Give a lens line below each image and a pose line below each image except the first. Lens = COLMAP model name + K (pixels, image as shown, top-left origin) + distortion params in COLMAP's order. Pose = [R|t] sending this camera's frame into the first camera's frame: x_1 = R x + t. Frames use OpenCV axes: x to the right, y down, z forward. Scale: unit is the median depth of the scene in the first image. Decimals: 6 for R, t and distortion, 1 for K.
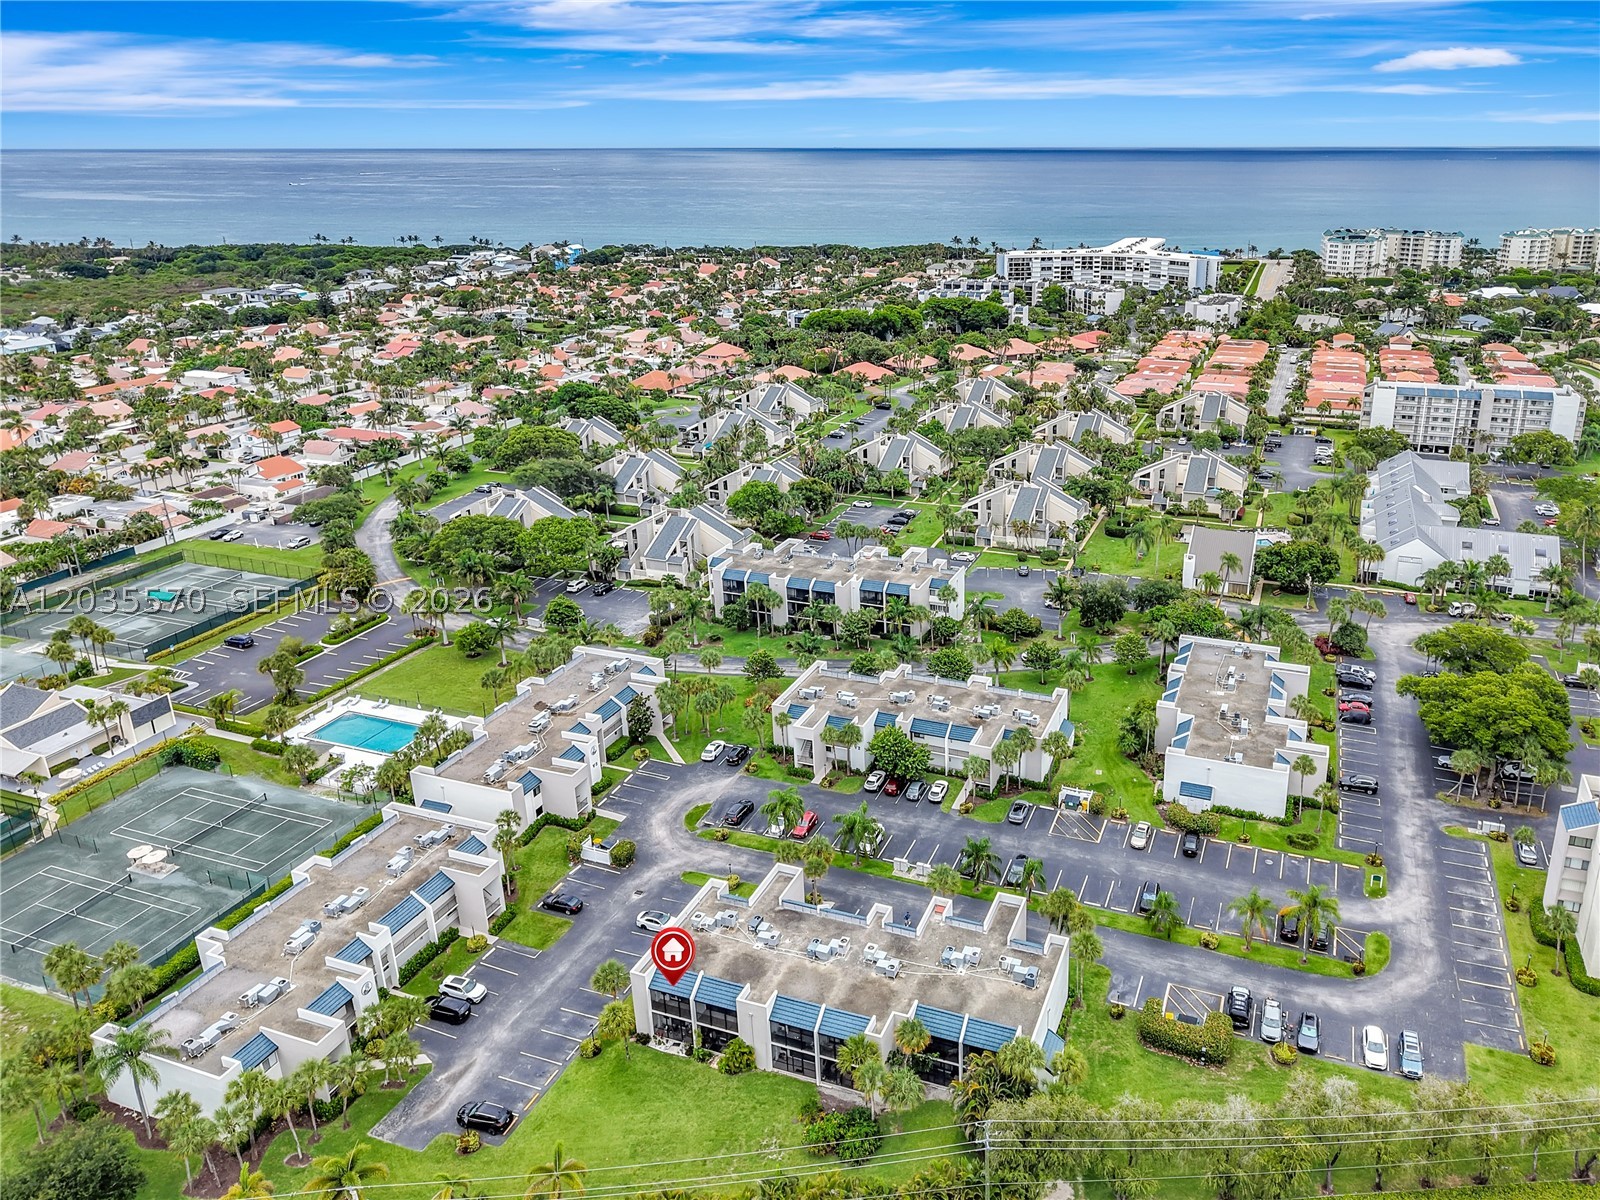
lens RADIAL K [[1117.7, 0, 933.6], [0, 1117.7, 536.8], [0, 0, 1]] dist [0.031176, -0.040277]
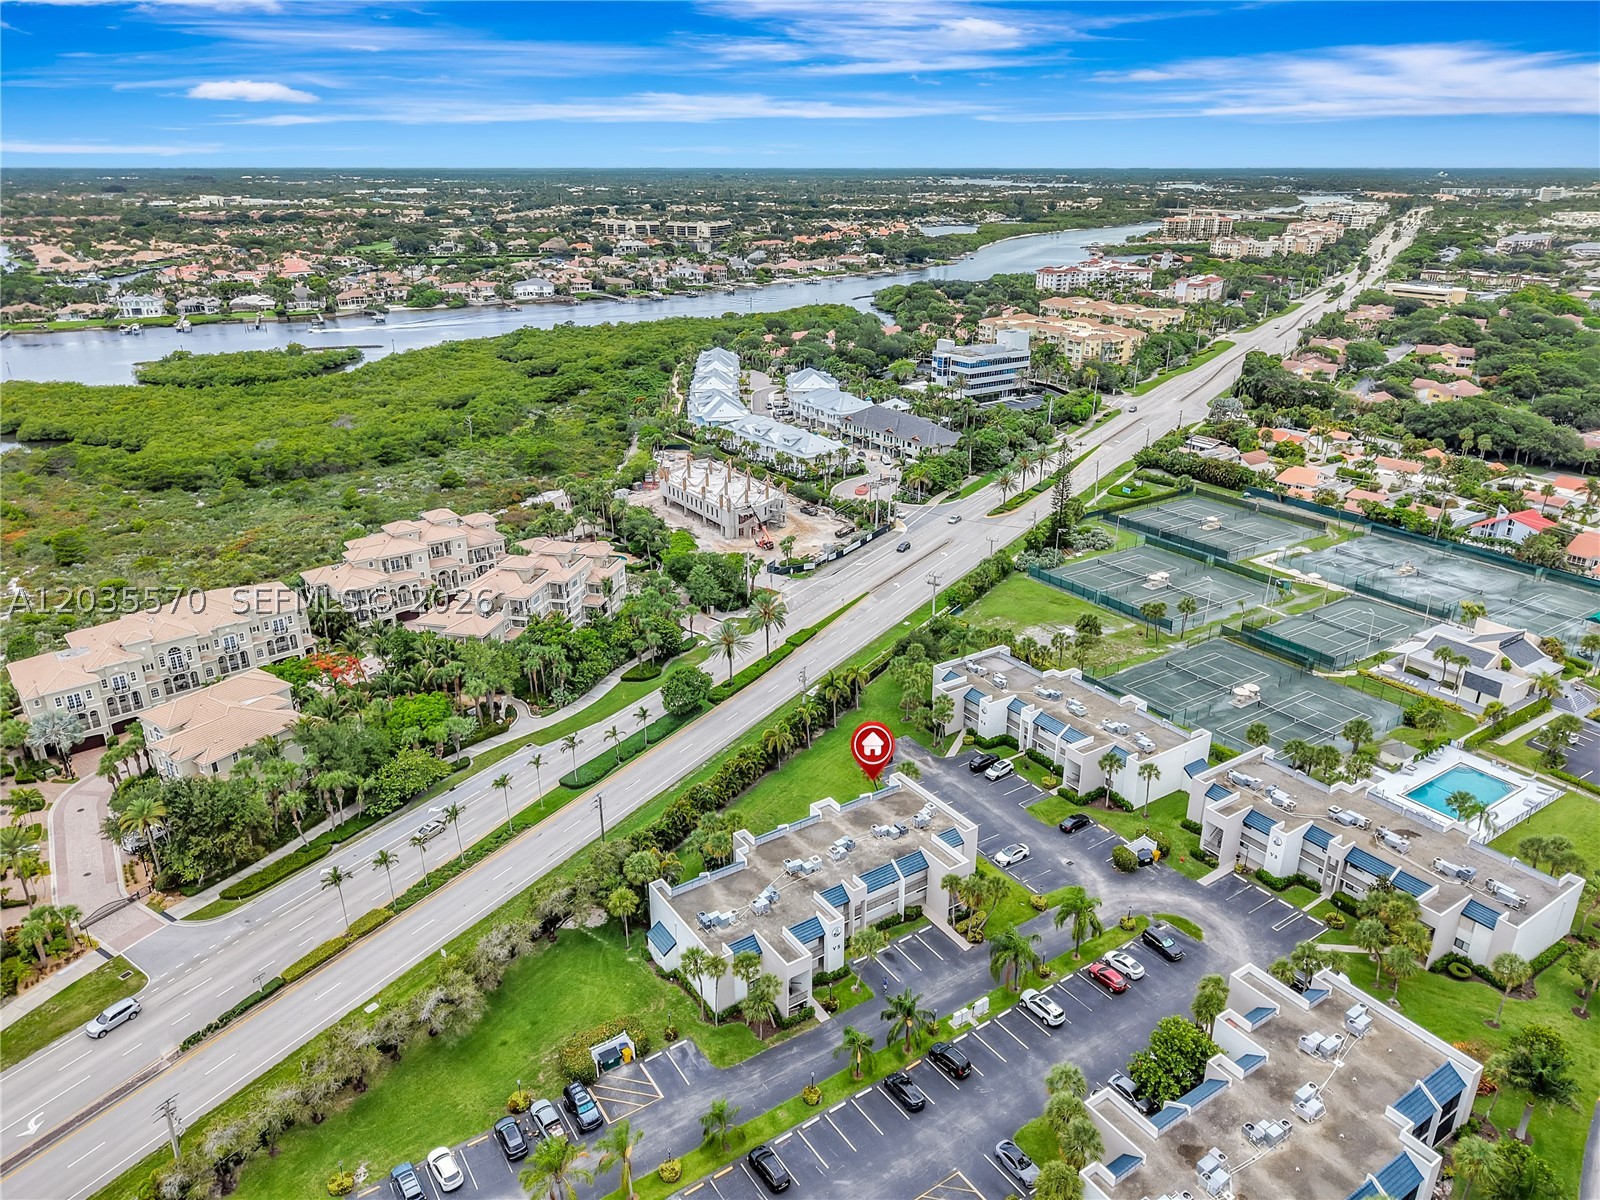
lens RADIAL K [[1083.3, 0, 797.6], [0, 1083.3, 593.8], [0, 0, 1]] dist [0.031968, -0.036952]
pose [[-0.609865, 0.288014, -0.738317, 0.522064], [-0.257858, 0.808817, 0.528512, -0.332899], [0.749382, 0.512702, -0.419003, 0.957375]]
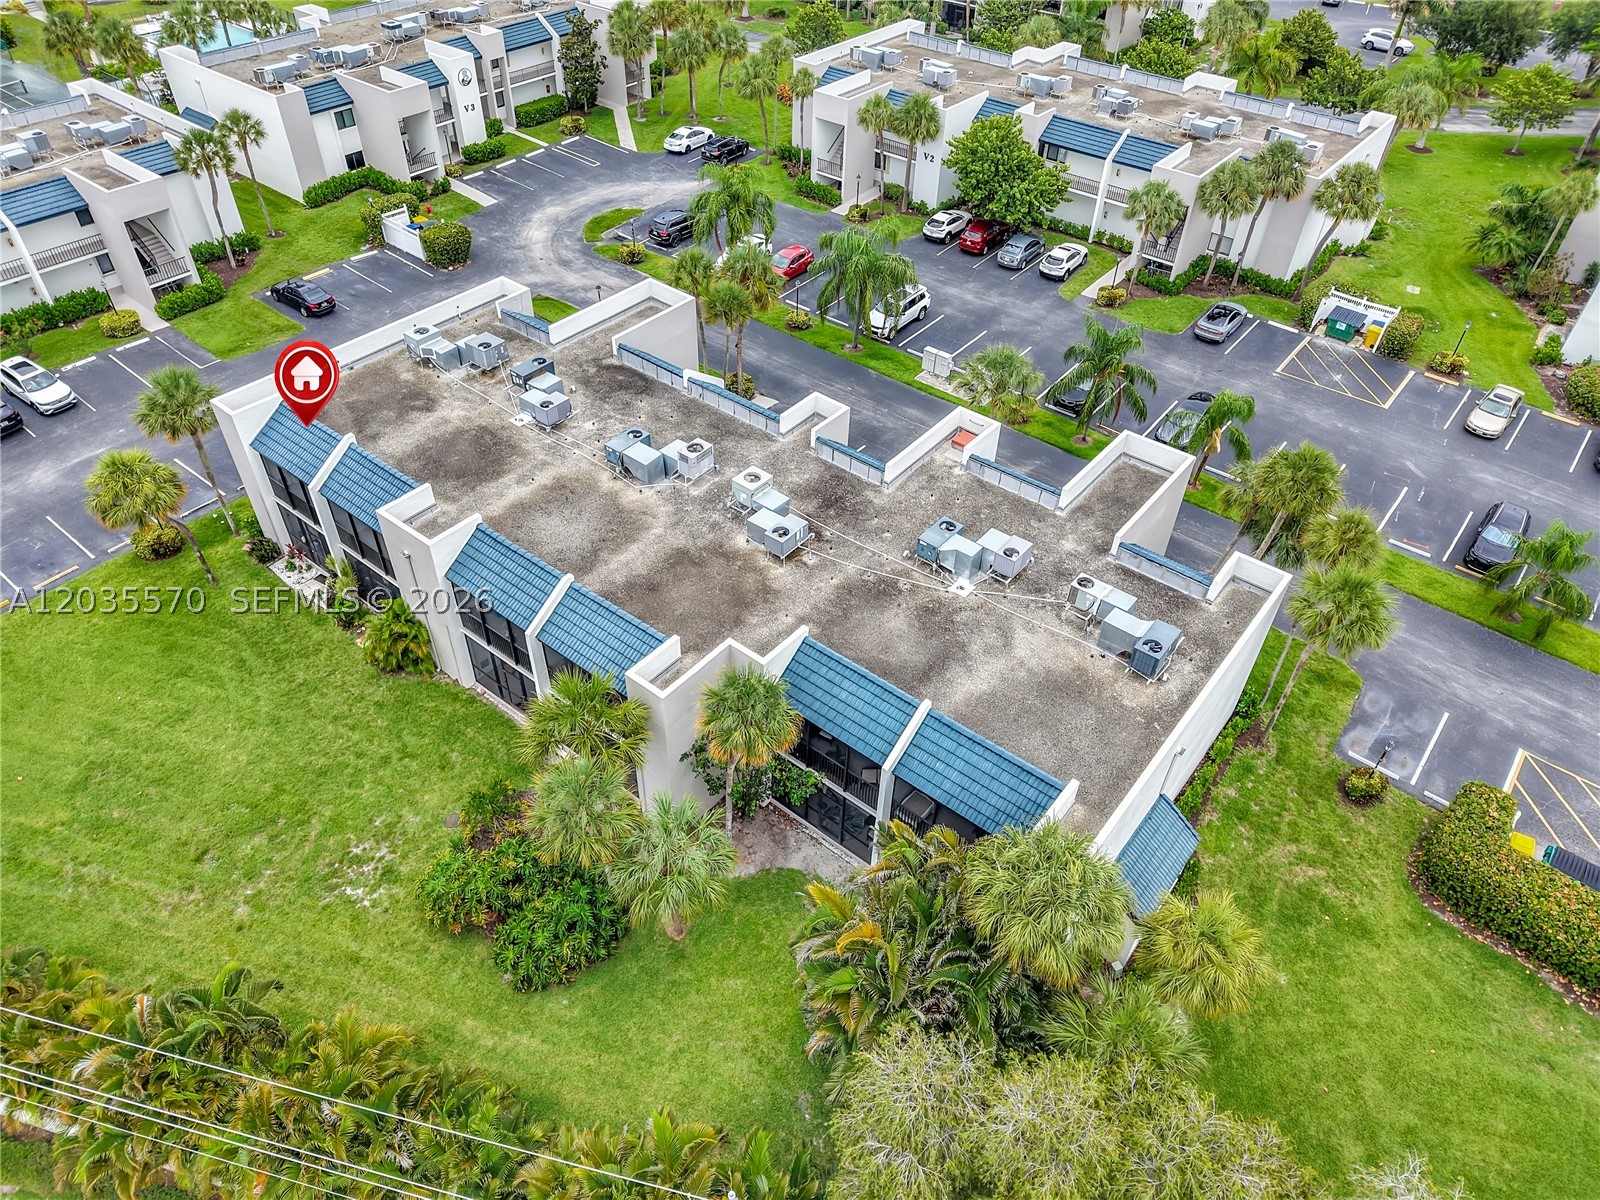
lens RADIAL K [[1062.9, 0, 793.5], [0, 1062.9, 603.0], [0, 0, 1]] dist [0.013148, -0.002140]
pose [[0.940140, 0.245786, -0.236062, 0.040286], [-0.132458, 0.901779, 0.411398, 0.182969], [0.313992, -0.355504, 0.880356, 0.481186]]
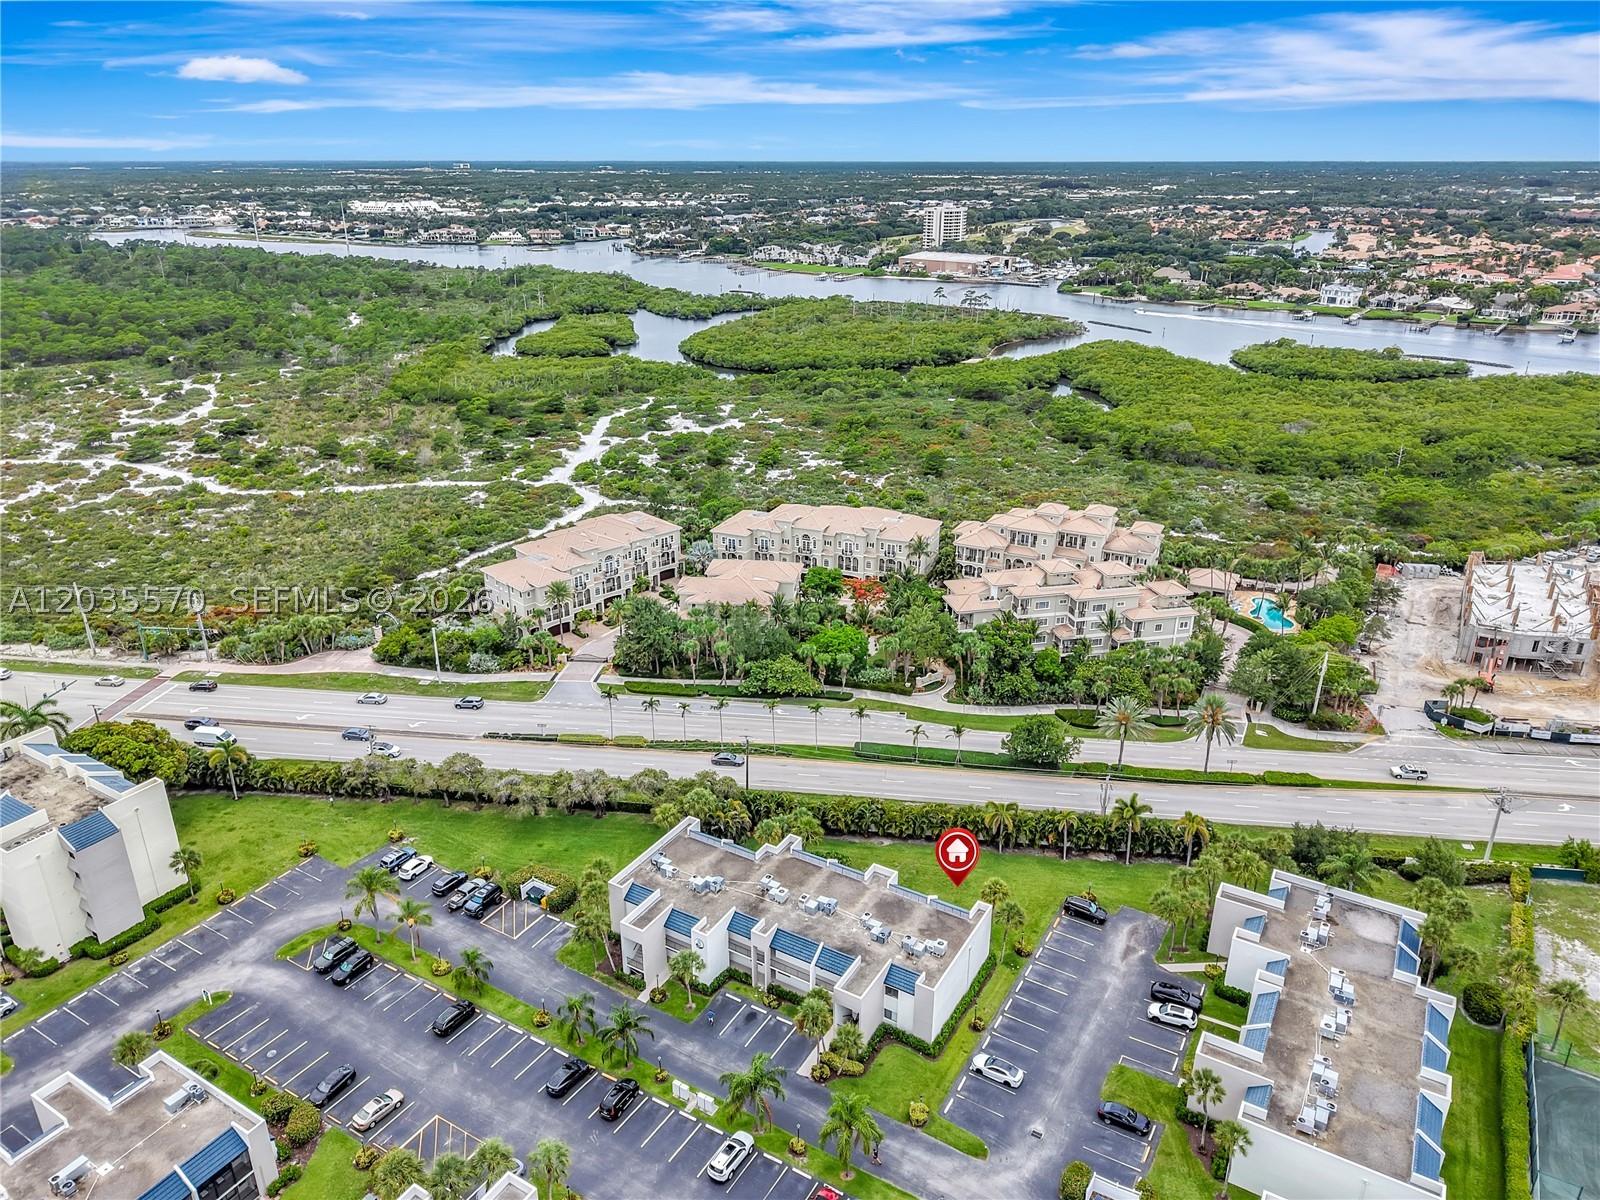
lens RADIAL K [[1083.3, 0, 797.6], [0, 1083.3, 593.8], [0, 0, 1]] dist [0.031968, -0.036952]
pose [[-0.977672, -0.079411, 0.194557, -0.187581], [0.066489, 0.761382, 0.644886, -0.409850], [-0.199343, 0.643422, -0.739101, 1.167536]]
